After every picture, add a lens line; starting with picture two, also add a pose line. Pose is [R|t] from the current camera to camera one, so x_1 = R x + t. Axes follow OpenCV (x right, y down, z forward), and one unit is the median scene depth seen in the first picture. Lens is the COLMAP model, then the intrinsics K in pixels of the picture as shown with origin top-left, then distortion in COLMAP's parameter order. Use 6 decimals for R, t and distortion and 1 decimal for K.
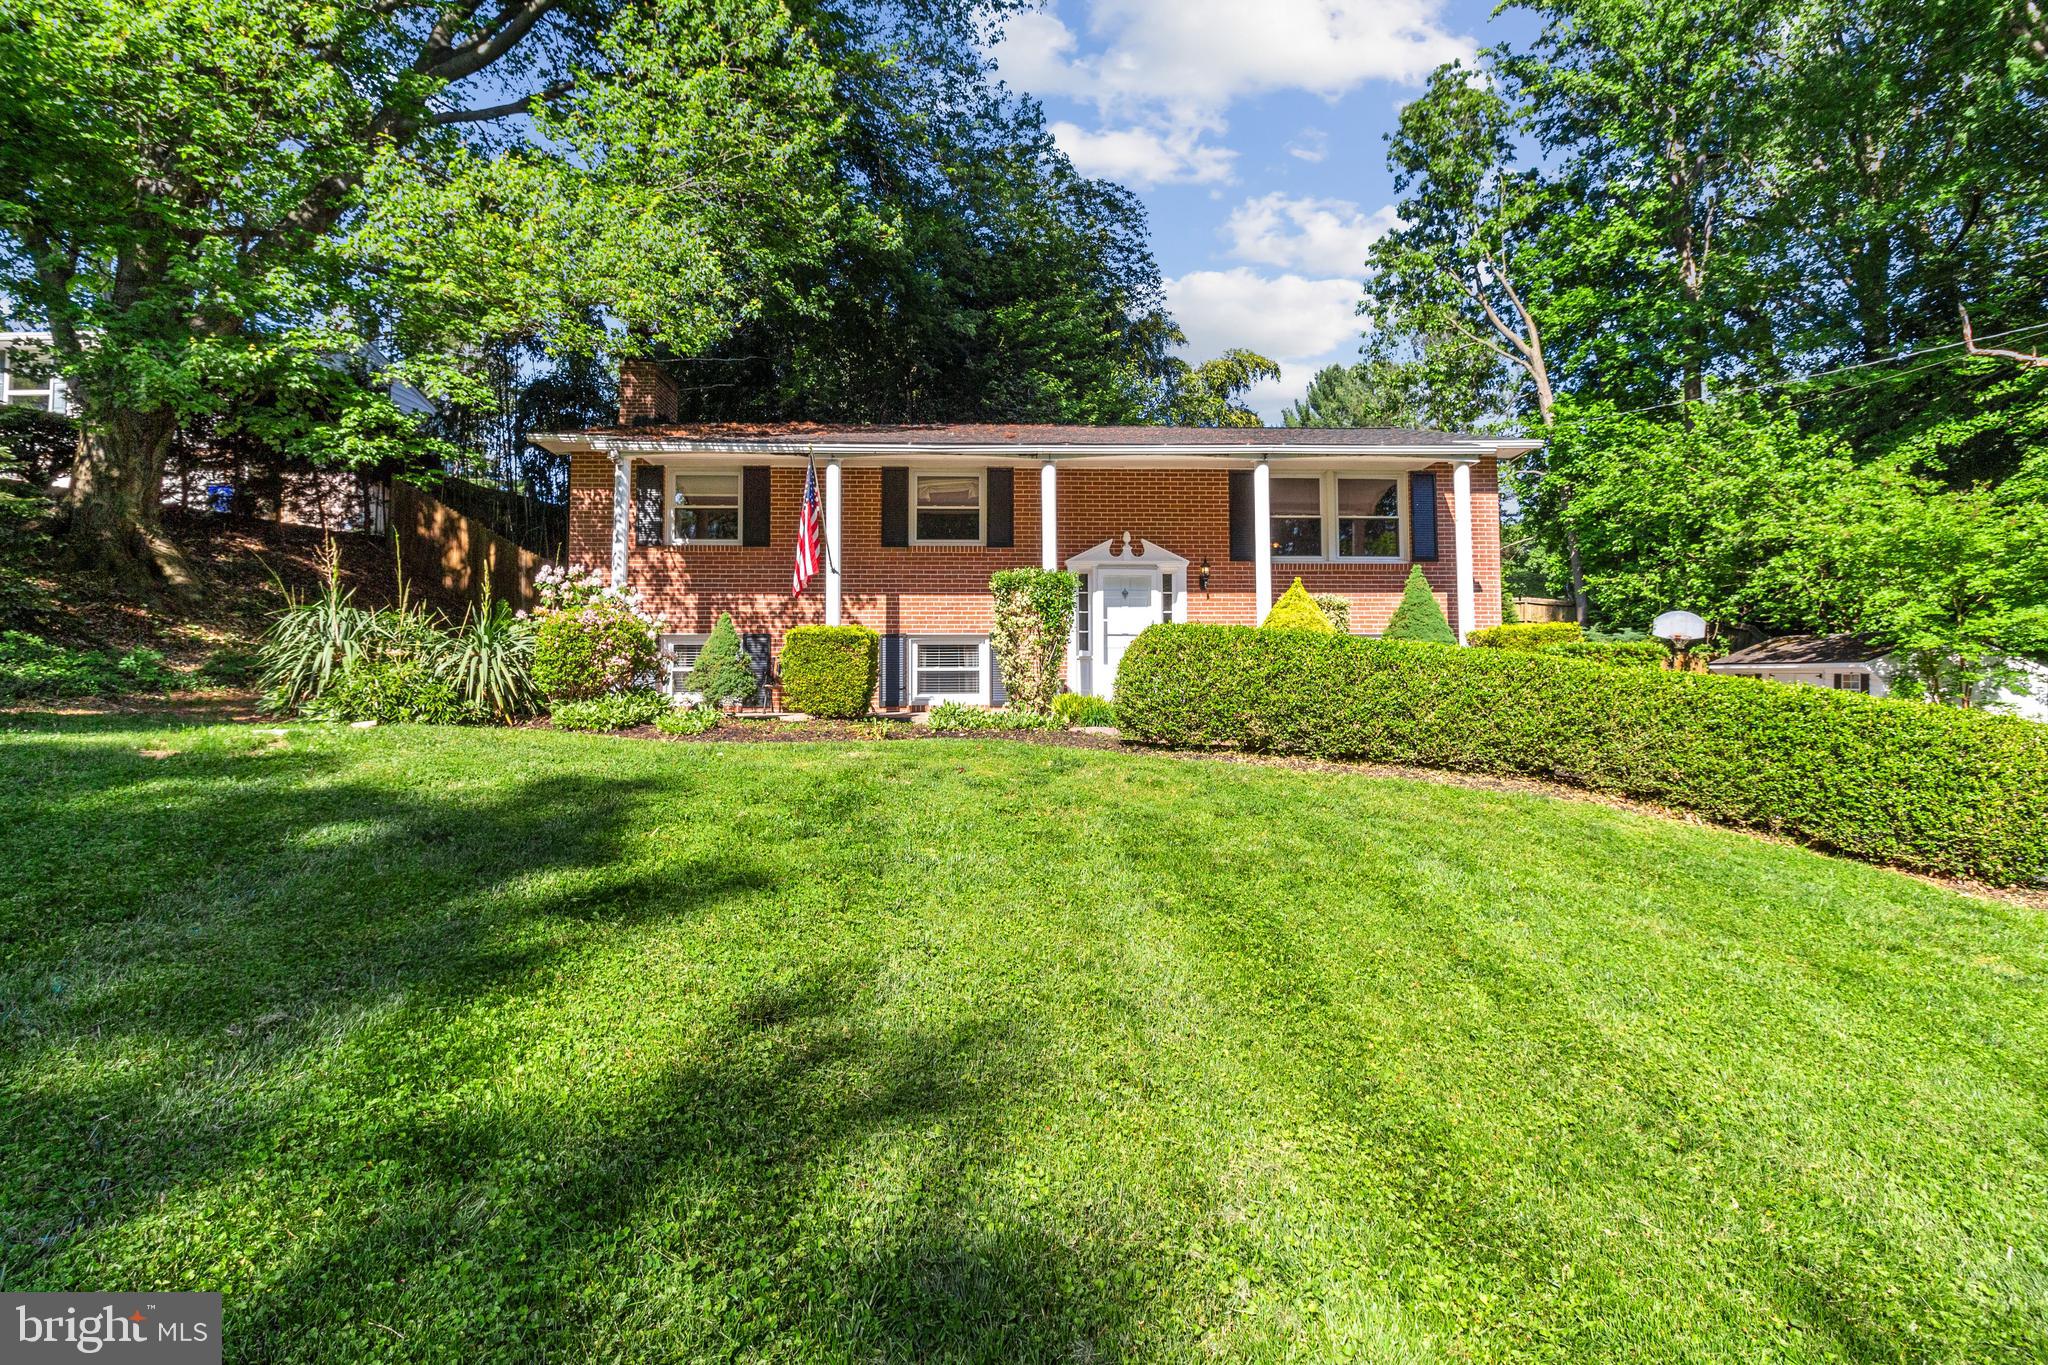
lens RADIAL K [[985.8, 0, 1018.3], [0, 985.8, 683.7], [0, 0, 1]] dist [0.004333, 0.000602]
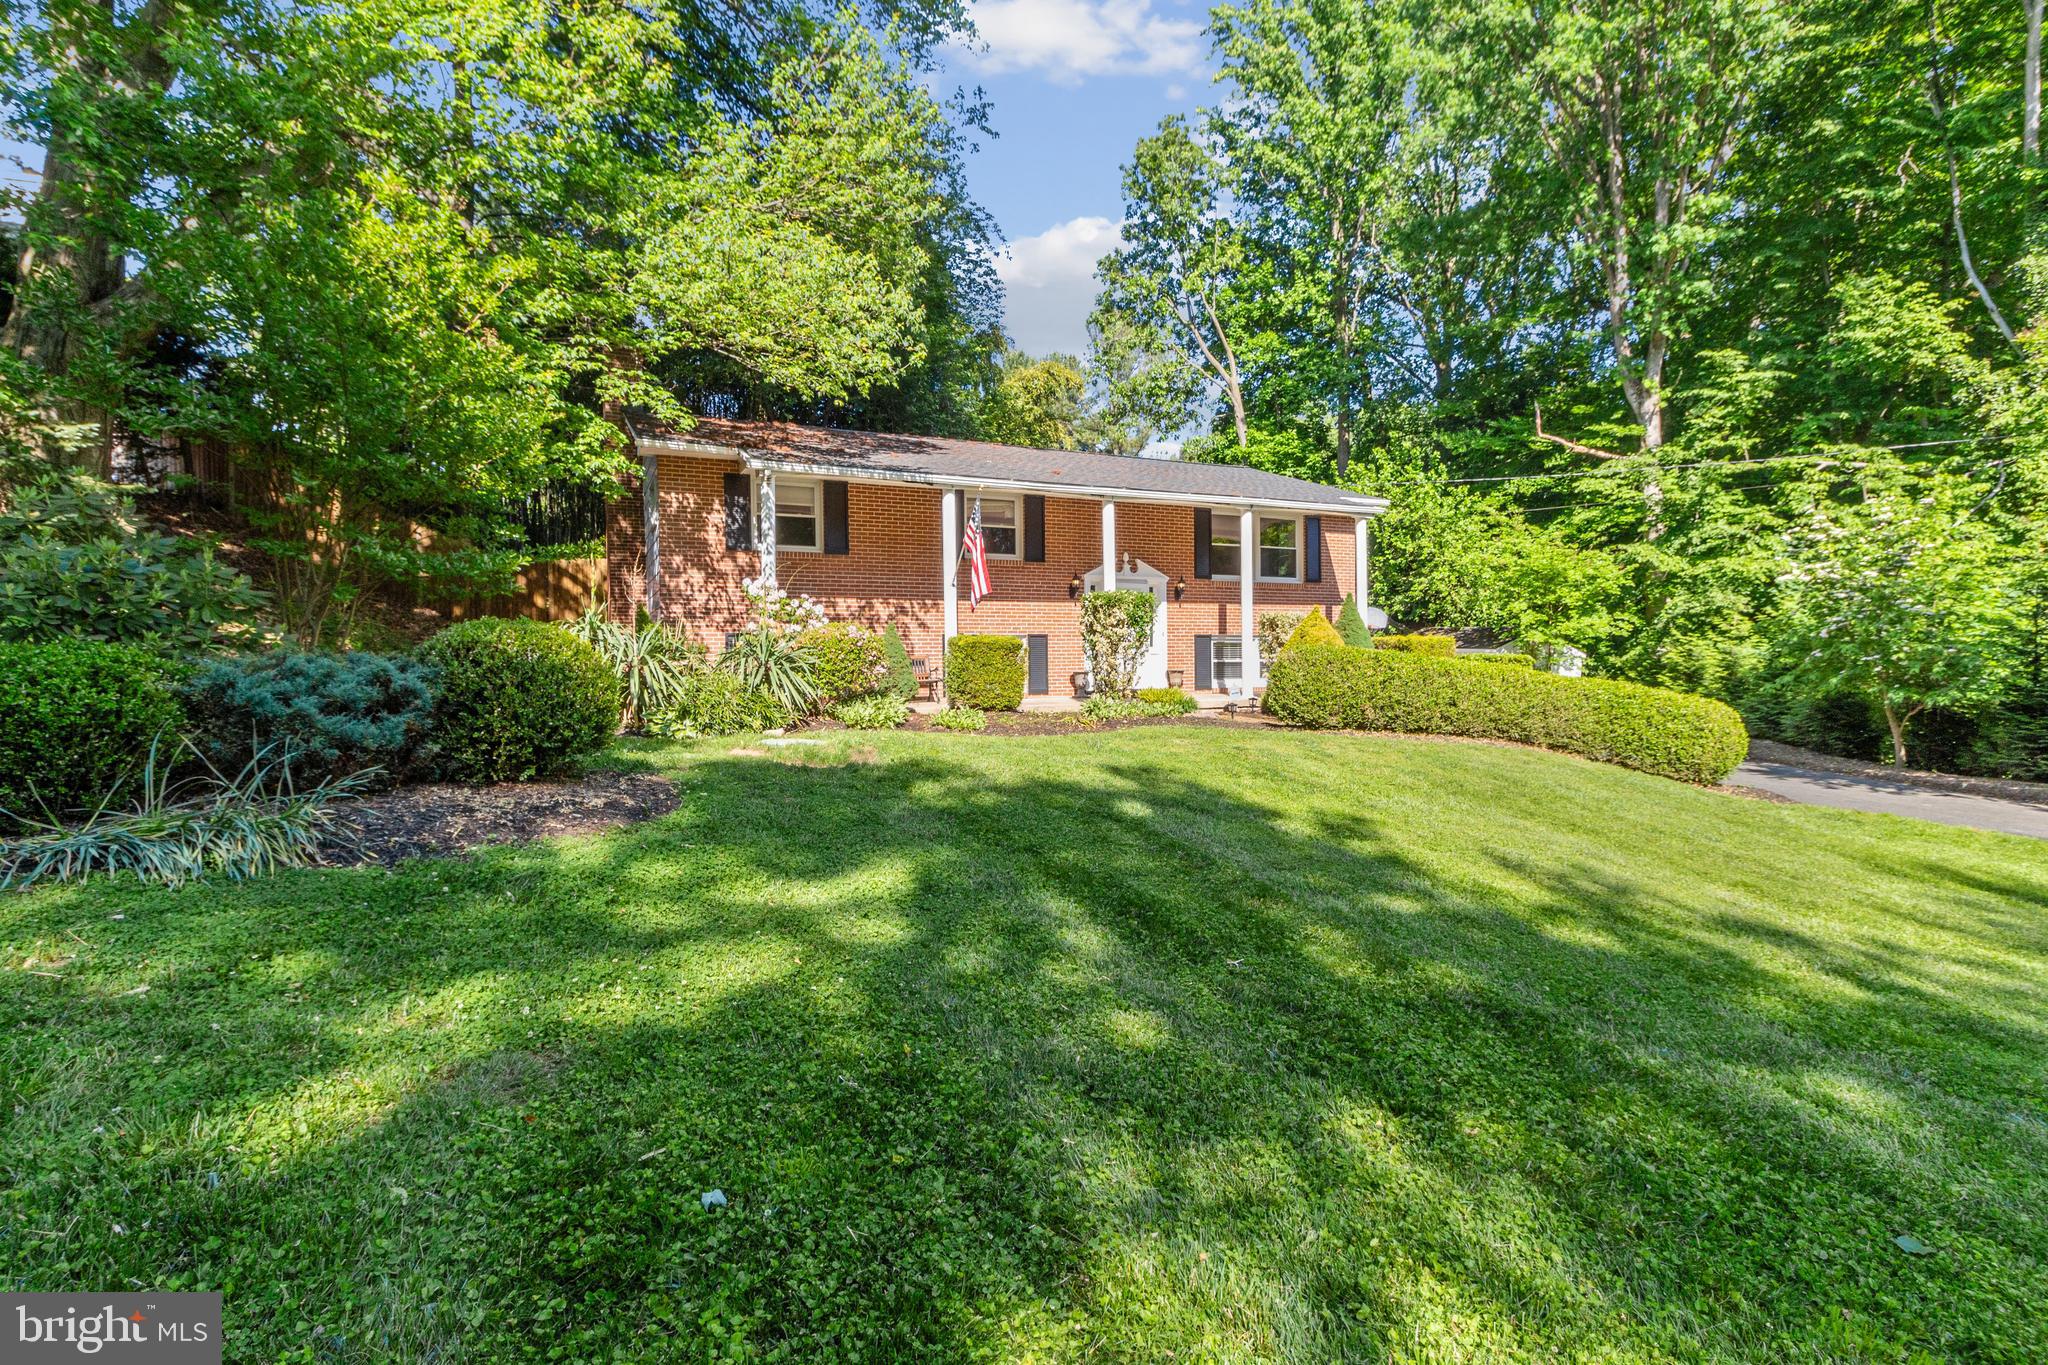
lens RADIAL K [[1036.1, 0, 1028.0], [0, 1036.1, 729.8], [0, 0, 1]] dist [-0.003215, -0.000353]
pose [[0.907524, -0.034785, 0.418556, -0.561535], [-0.000799, 0.996420, 0.084541, -0.041200], [-0.419999, -0.077057, 0.904247, -0.154555]]
